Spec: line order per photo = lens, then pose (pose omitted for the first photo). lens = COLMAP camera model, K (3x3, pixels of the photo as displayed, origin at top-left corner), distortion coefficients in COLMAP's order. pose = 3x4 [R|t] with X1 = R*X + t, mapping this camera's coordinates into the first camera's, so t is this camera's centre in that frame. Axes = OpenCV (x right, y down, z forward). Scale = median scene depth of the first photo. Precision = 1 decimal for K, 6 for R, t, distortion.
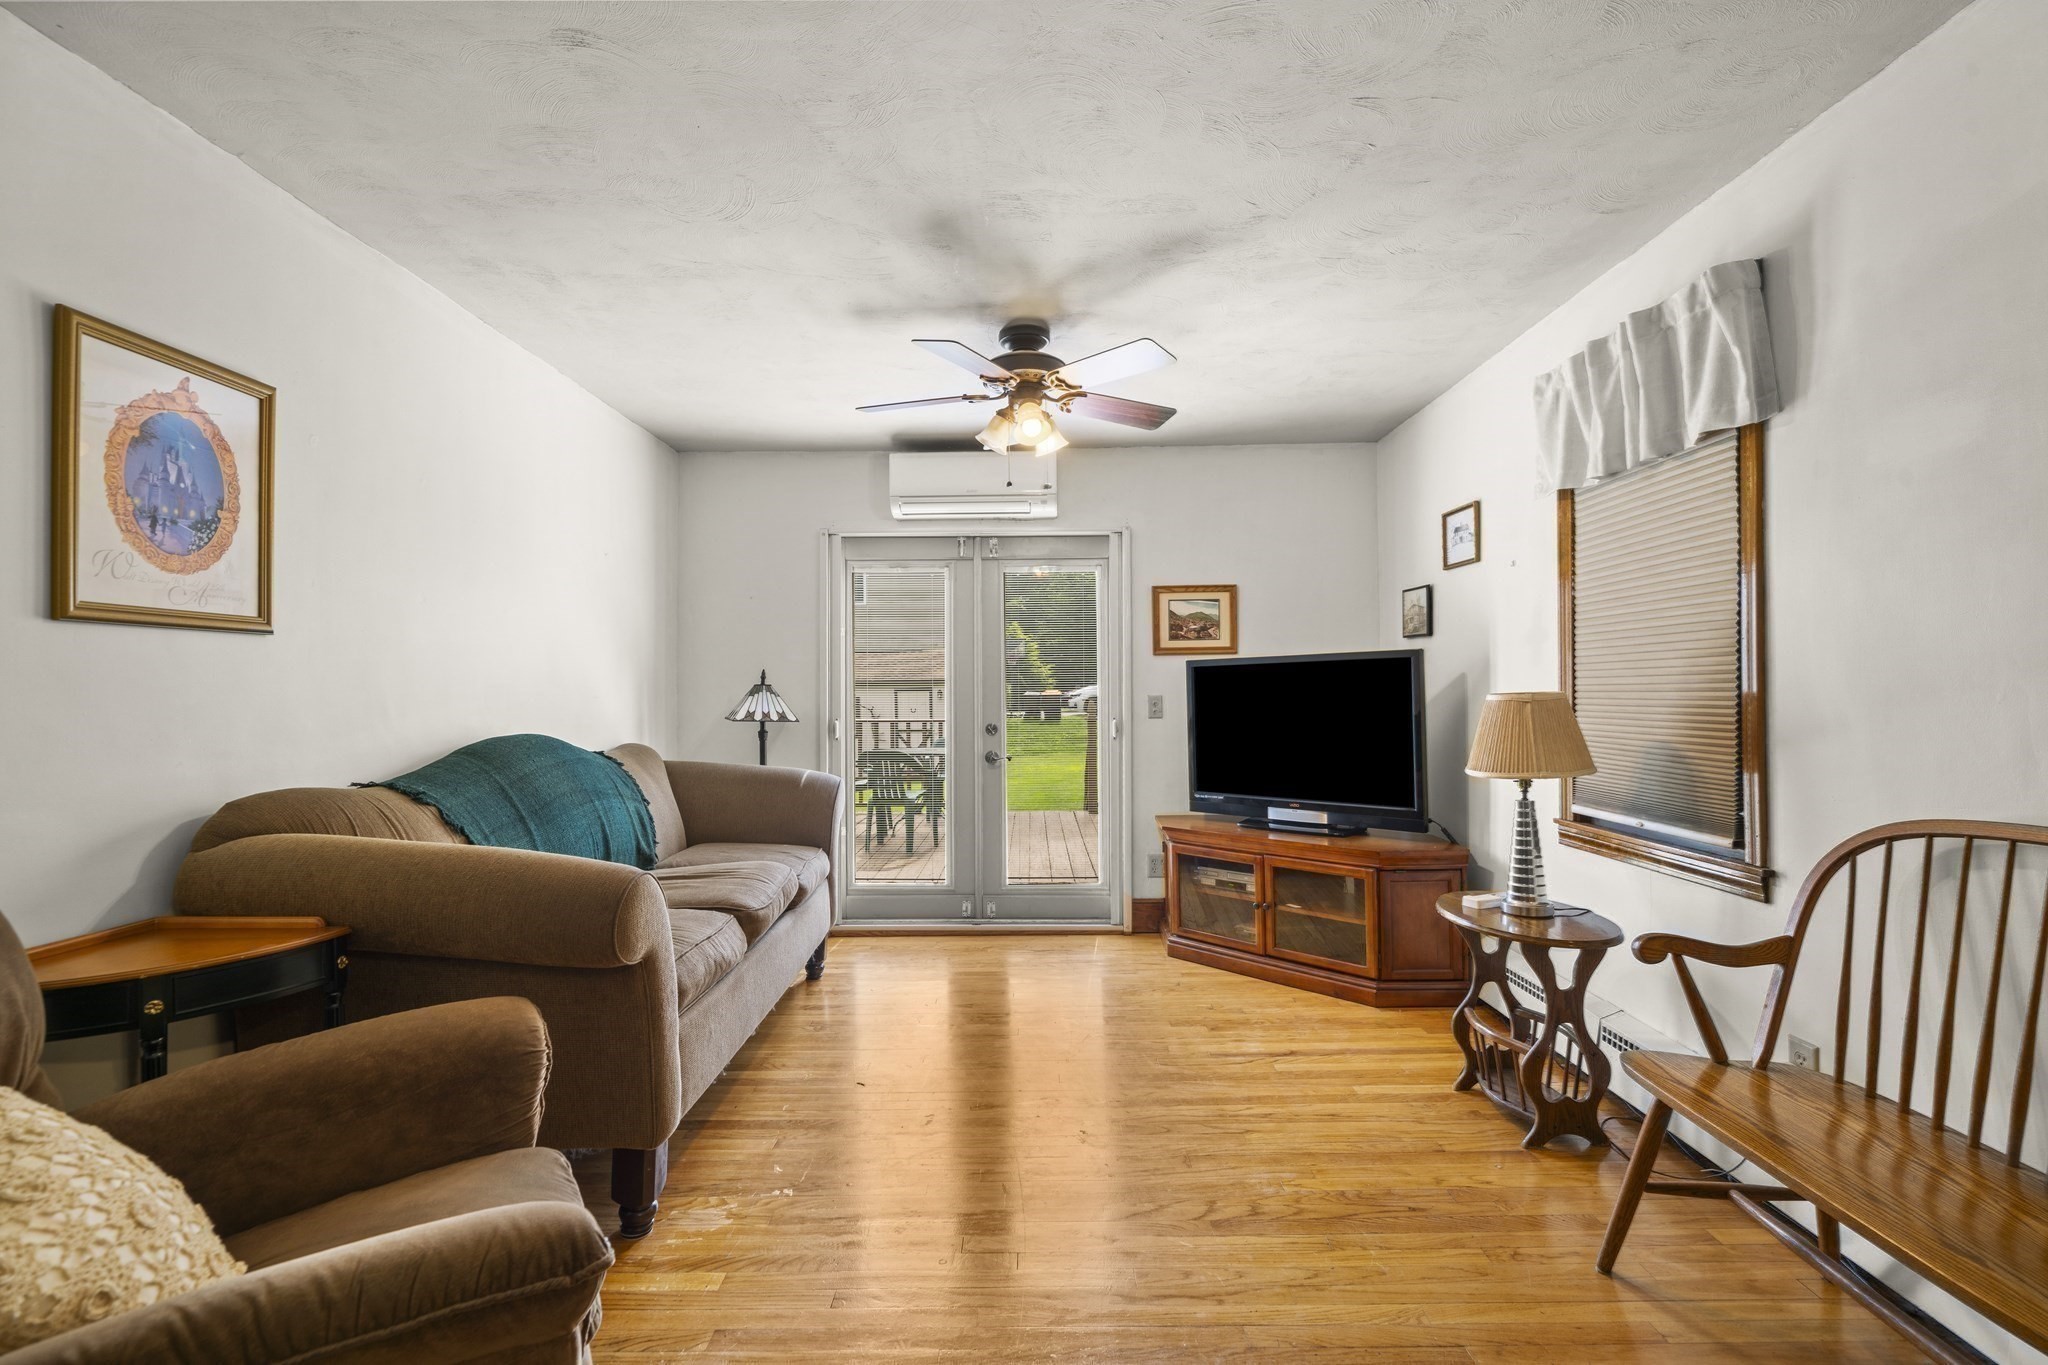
lens RADIAL K [[935.4, 0, 1023.3], [0, 935.4, 686.0], [0, 0, 1]] dist [-0.004100, -0.000829]
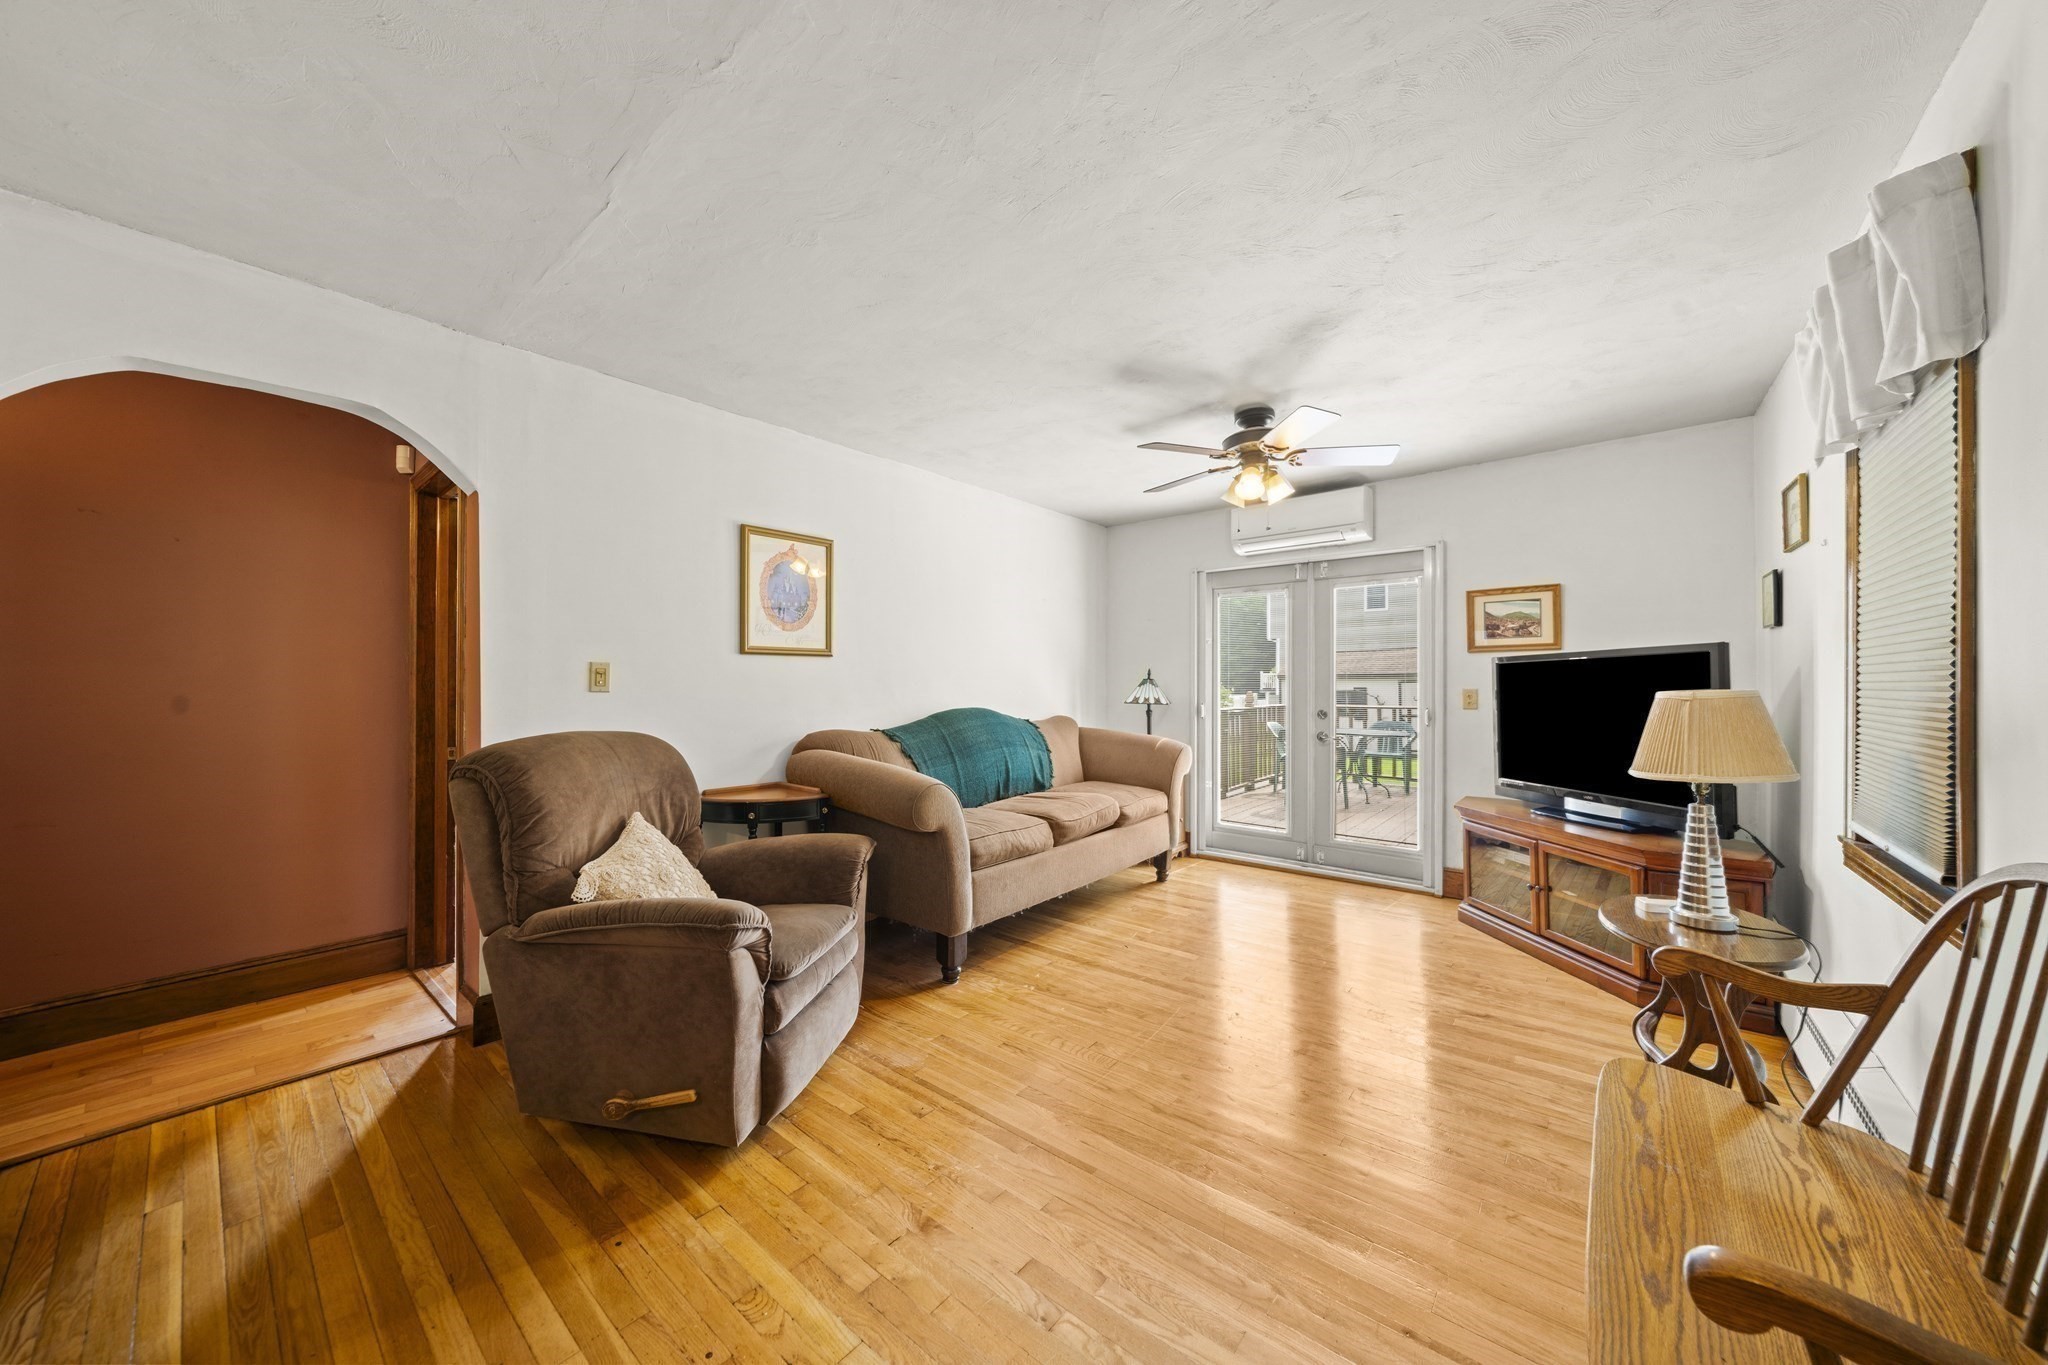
lens RADIAL K [[698.6, 0, 1016.3], [0, 698.6, 683.4], [0, 0, 1]] dist [-0.013772, -0.000398]
pose [[0.773938, 0.004579, -0.633245, 0.325401], [0.000553, 0.999969, 0.007906, -0.004345], [0.633261, -0.006469, 0.773911, 0.021441]]
